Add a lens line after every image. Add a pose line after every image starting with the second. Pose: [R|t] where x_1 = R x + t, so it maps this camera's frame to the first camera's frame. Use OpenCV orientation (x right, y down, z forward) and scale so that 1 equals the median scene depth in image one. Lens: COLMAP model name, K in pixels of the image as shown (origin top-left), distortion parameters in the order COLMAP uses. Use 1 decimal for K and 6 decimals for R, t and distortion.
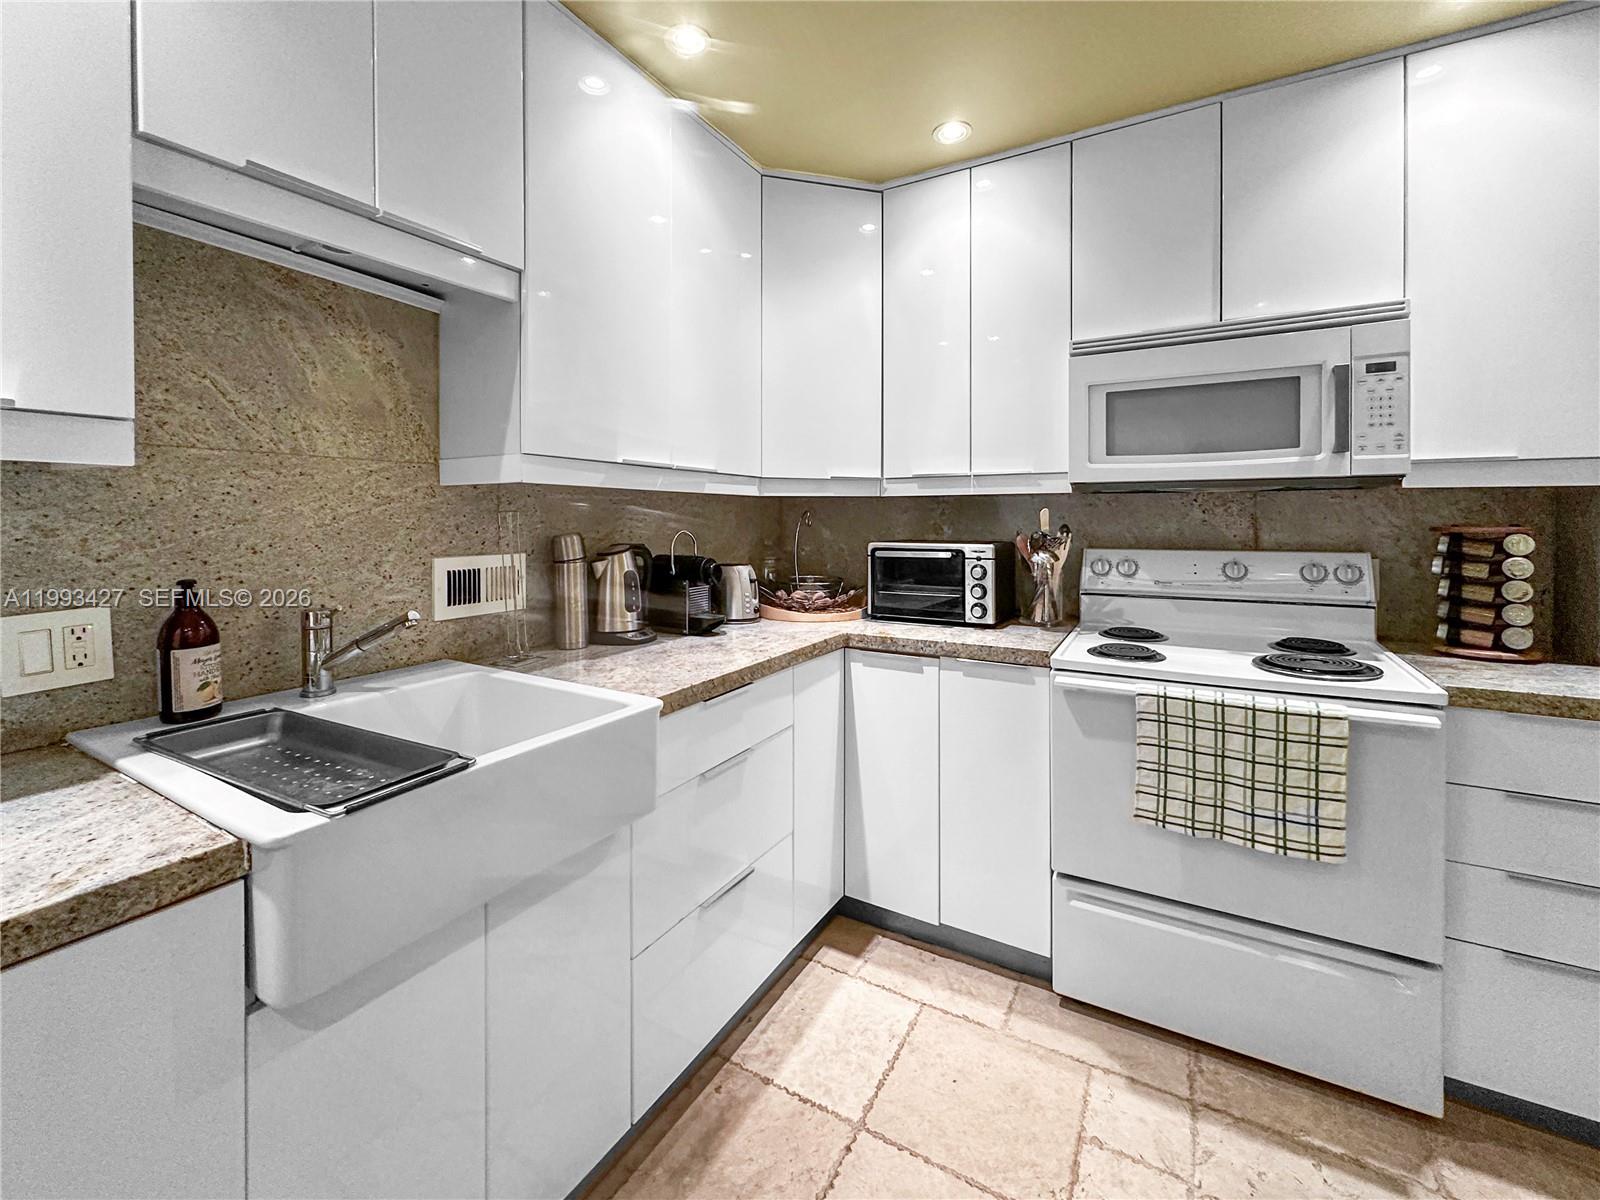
lens RADIAL K [[674.3, 0, 796.6], [0, 674.3, 521.3], [0, 0, 1]] dist [-0.001194, -0.000059]
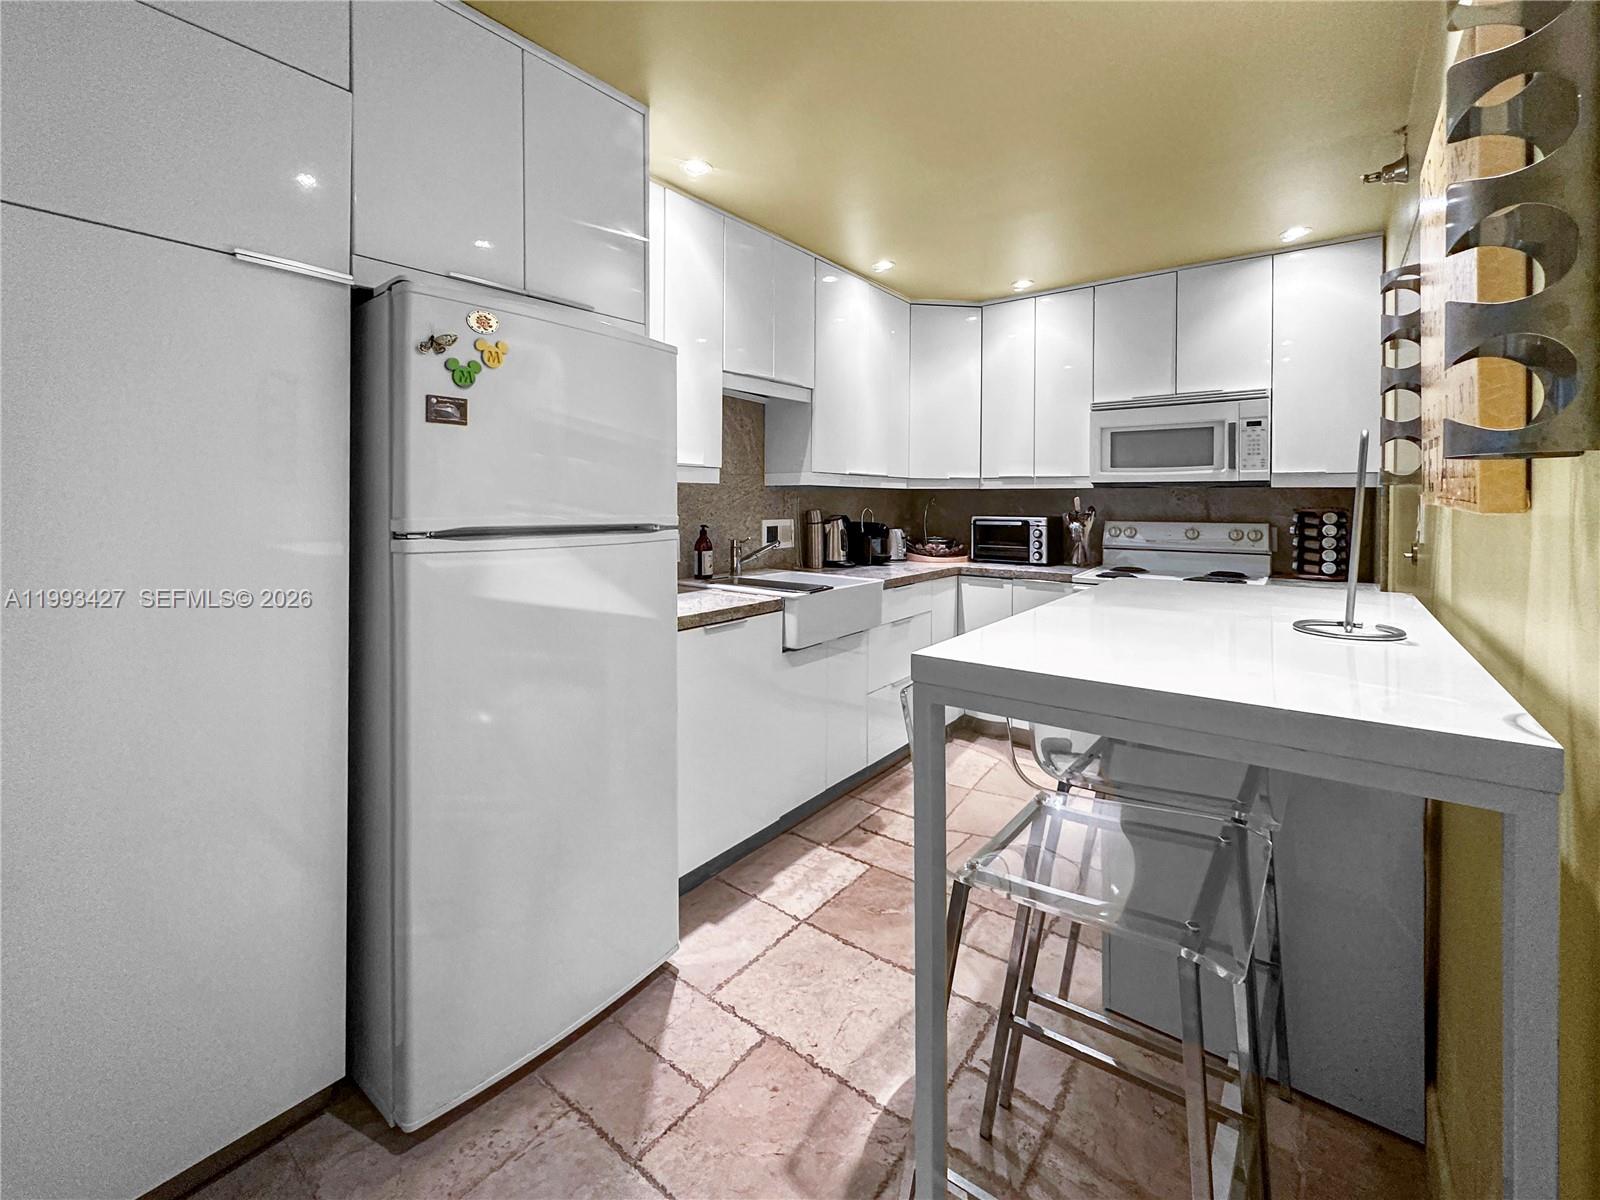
lens RADIAL K [[691.3, 0, 783.5], [0, 691.3, 511.1], [0, 0, 1]] dist [-0.000396, -0.000032]
pose [[0.989107, 0.007197, -0.147019, -0.126284], [-0.005573, 0.999919, 0.011453, 0.001082], [0.147090, -0.010508, 0.989067, -0.933571]]
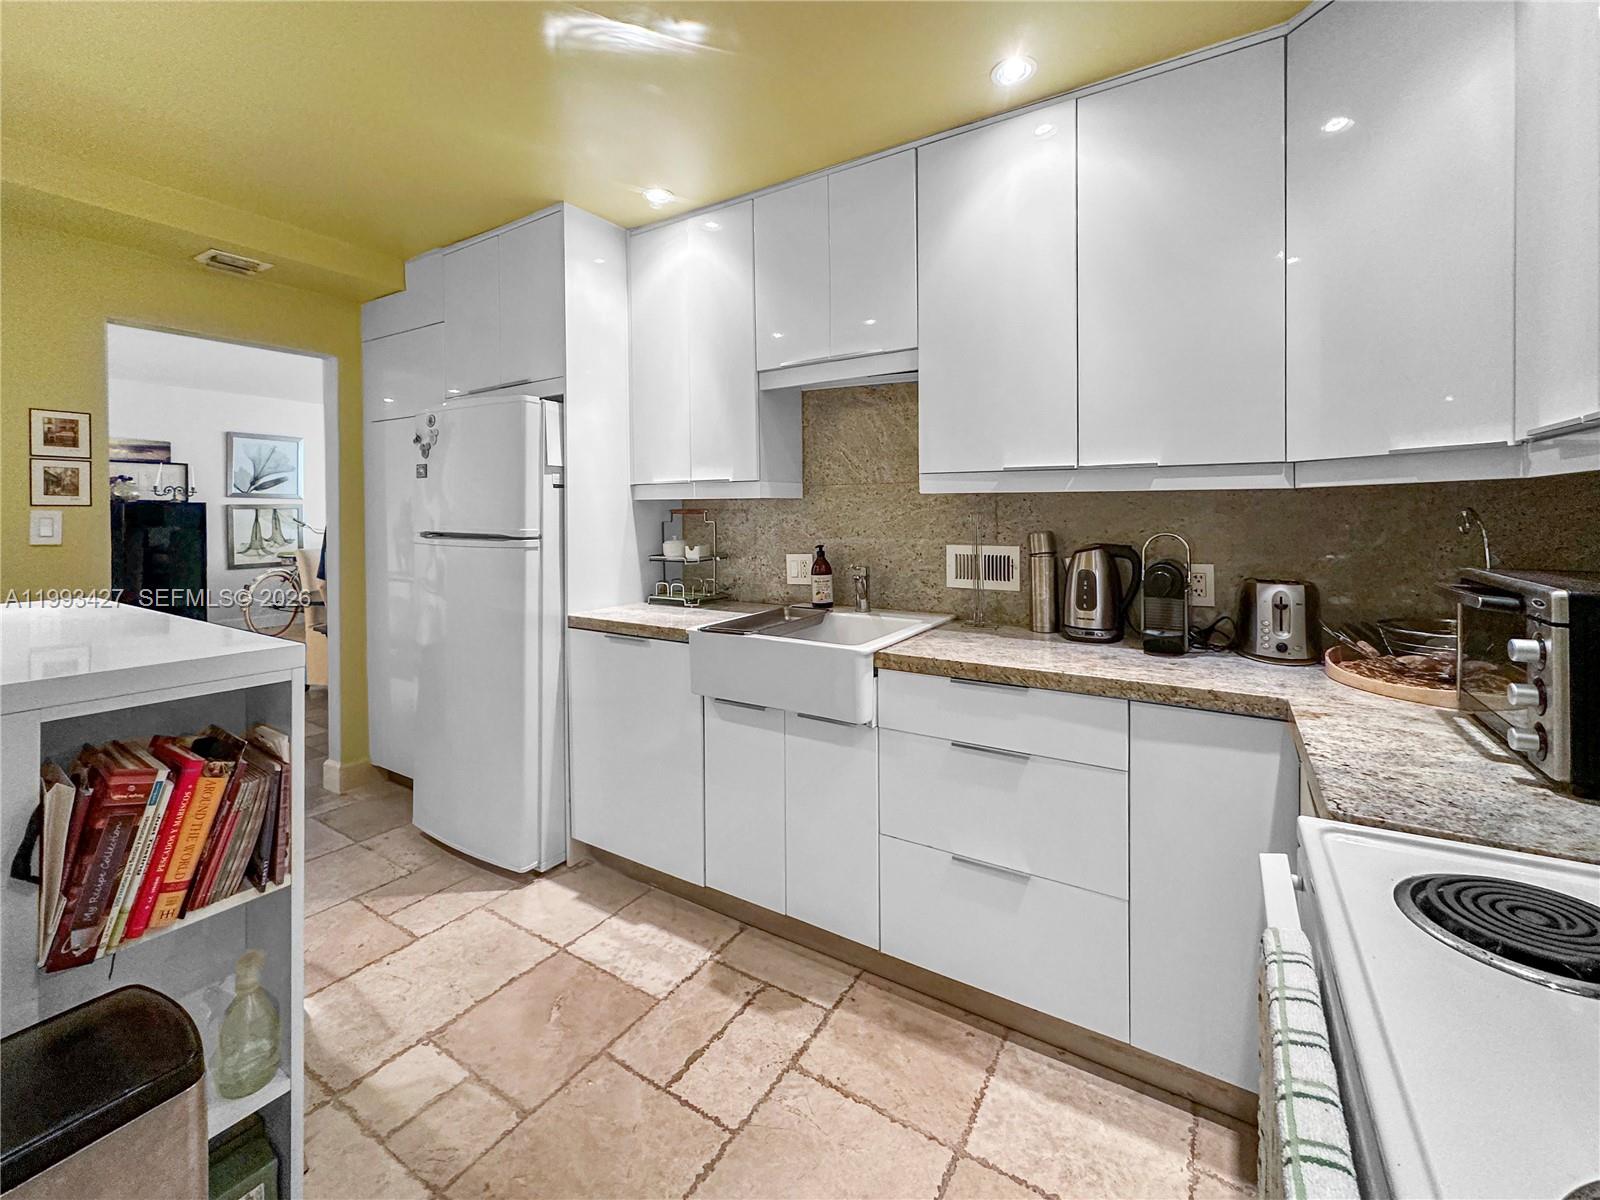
lens RADIAL K [[674.3, 0, 796.6], [0, 674.3, 521.3], [0, 0, 1]] dist [-0.001194, -0.000059]
pose [[-0.042308, 0.011946, -0.999033, 0.797896], [-0.004206, 0.999918, 0.012135, -0.011008], [0.999096, 0.004715, -0.042255, 0.607727]]
